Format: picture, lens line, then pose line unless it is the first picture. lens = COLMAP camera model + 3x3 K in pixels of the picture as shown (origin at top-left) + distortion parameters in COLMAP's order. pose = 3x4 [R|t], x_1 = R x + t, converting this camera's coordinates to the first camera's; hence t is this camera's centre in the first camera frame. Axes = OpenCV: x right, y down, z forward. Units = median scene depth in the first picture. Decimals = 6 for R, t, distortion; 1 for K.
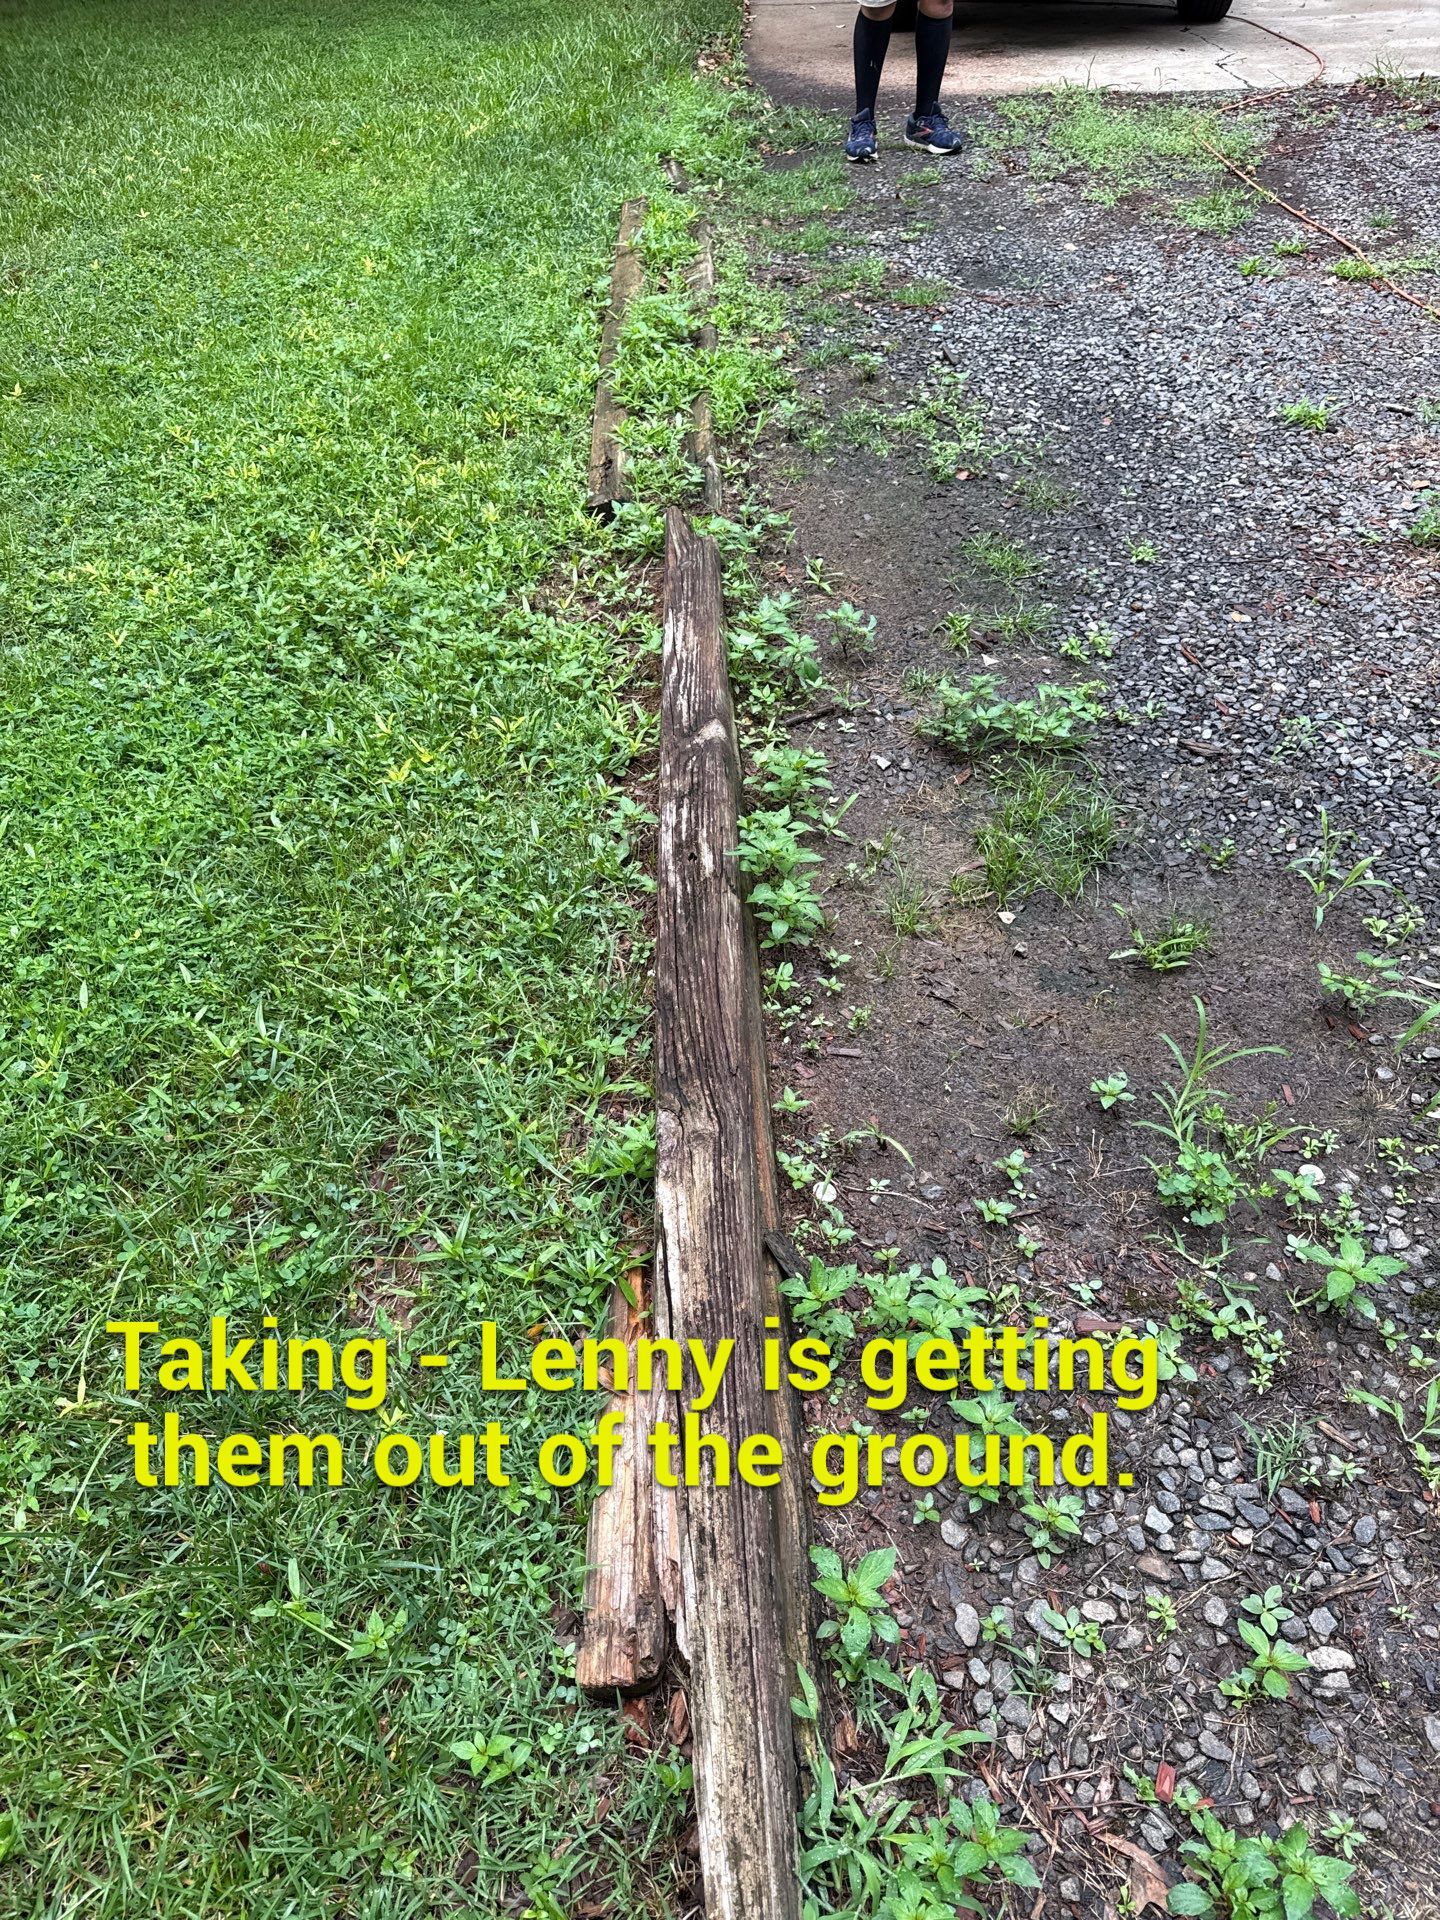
lens RADIAL K [[1331.7, 0, 717.7], [0, 1331.7, 964.6], [0, 0, 1]] dist [-0.019569, -0.001590]
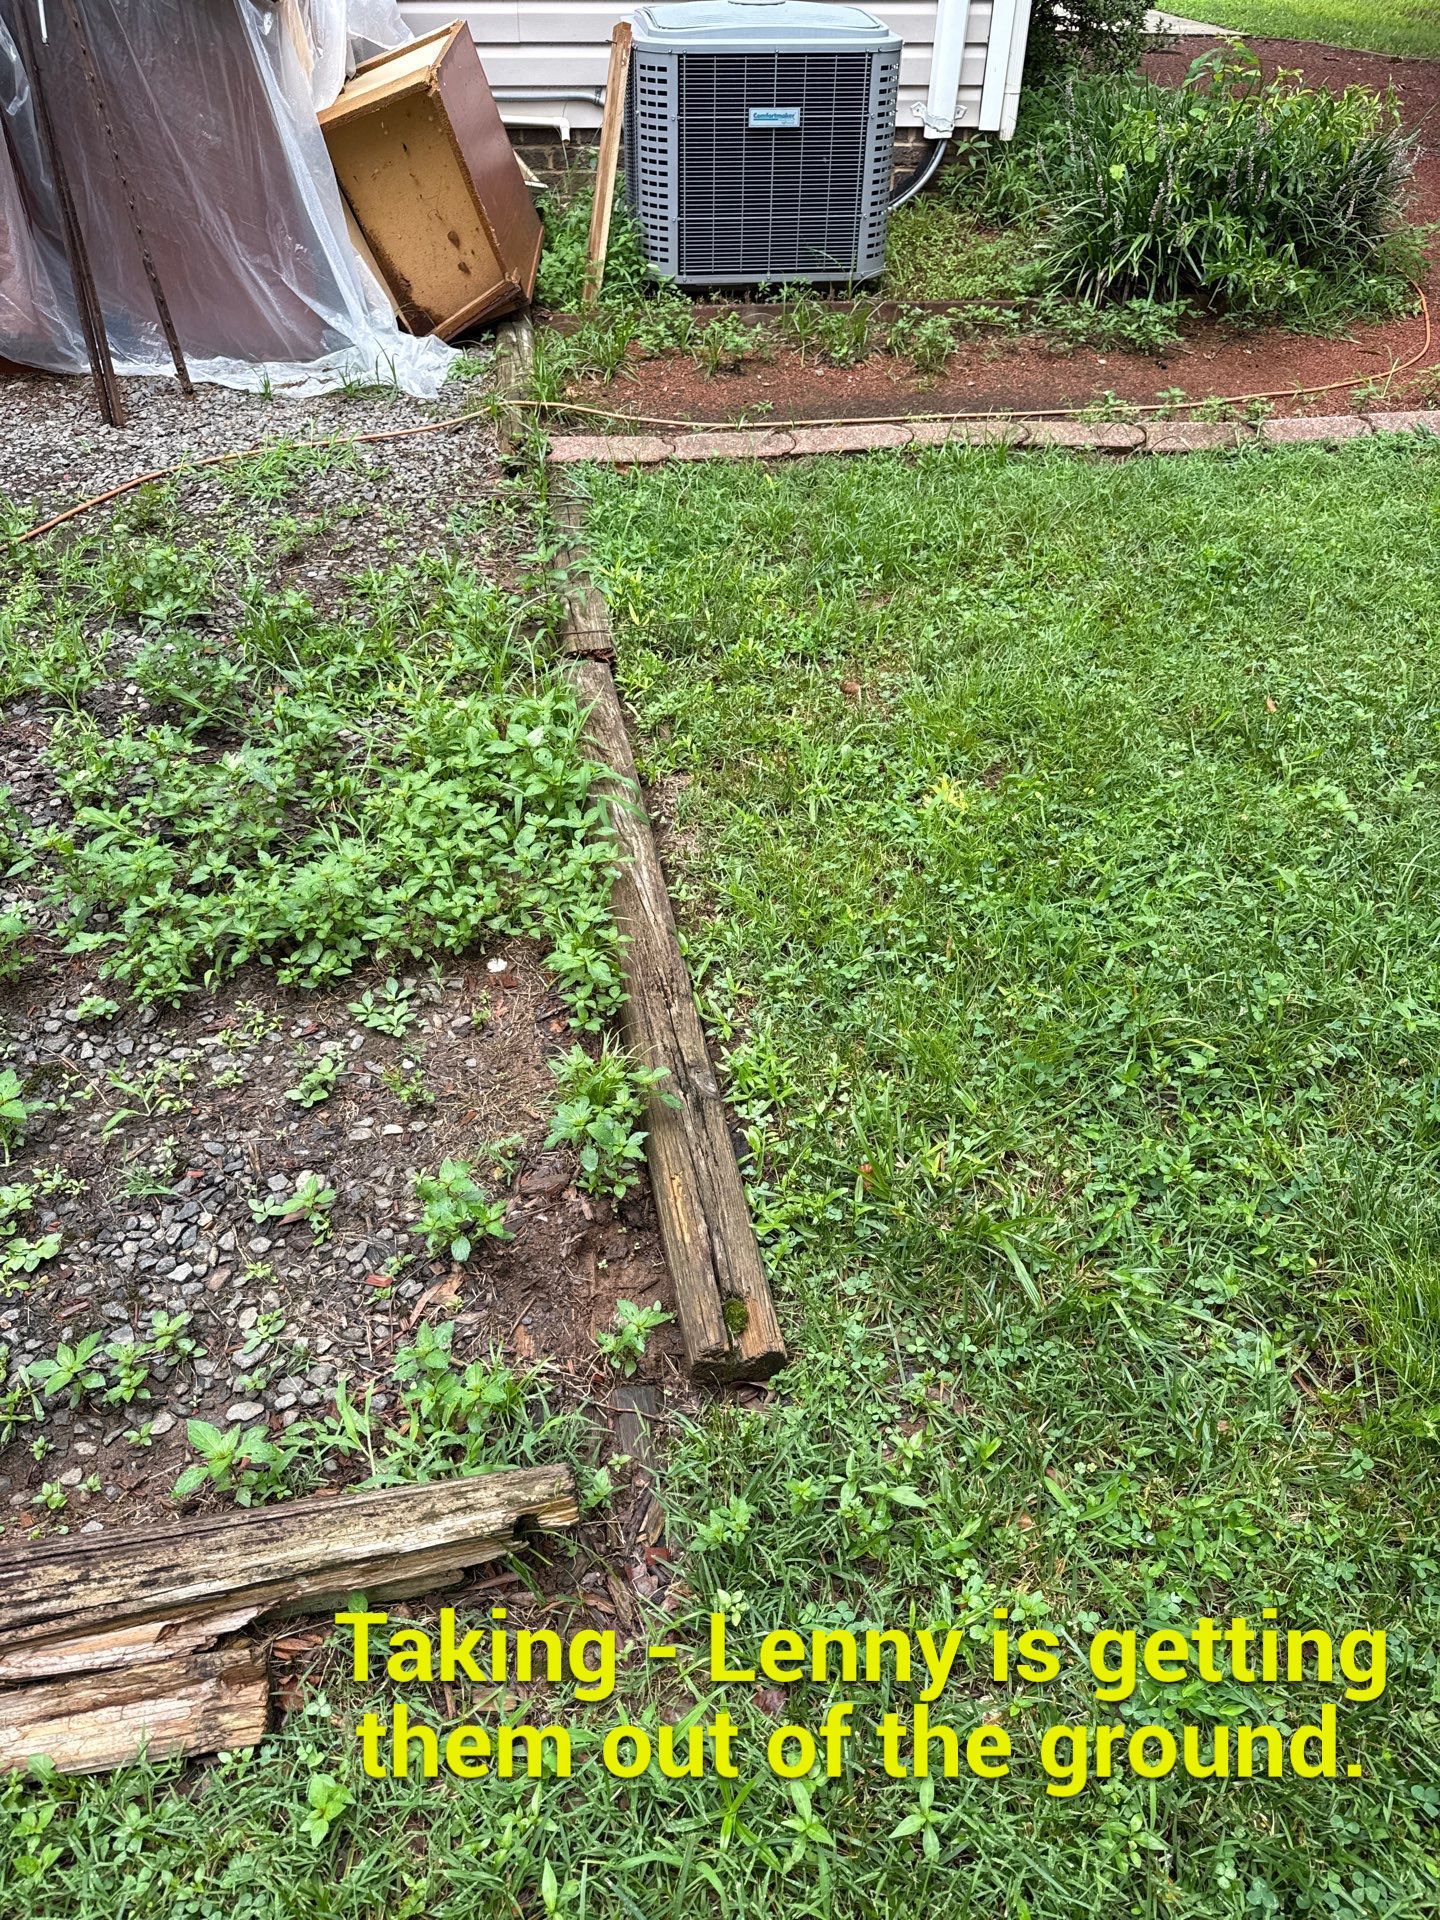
lens RADIAL K [[1331.7, 0, 710.7], [0, 1331.7, 964.2], [0, 0, 1]] dist [-0.019569, -0.001590]
pose [[-0.134797, -0.629581, 0.765152, -0.509495], [0.645828, 0.529822, 0.549723, -0.086752], [-0.751489, 0.568257, 0.335182, 0.076287]]
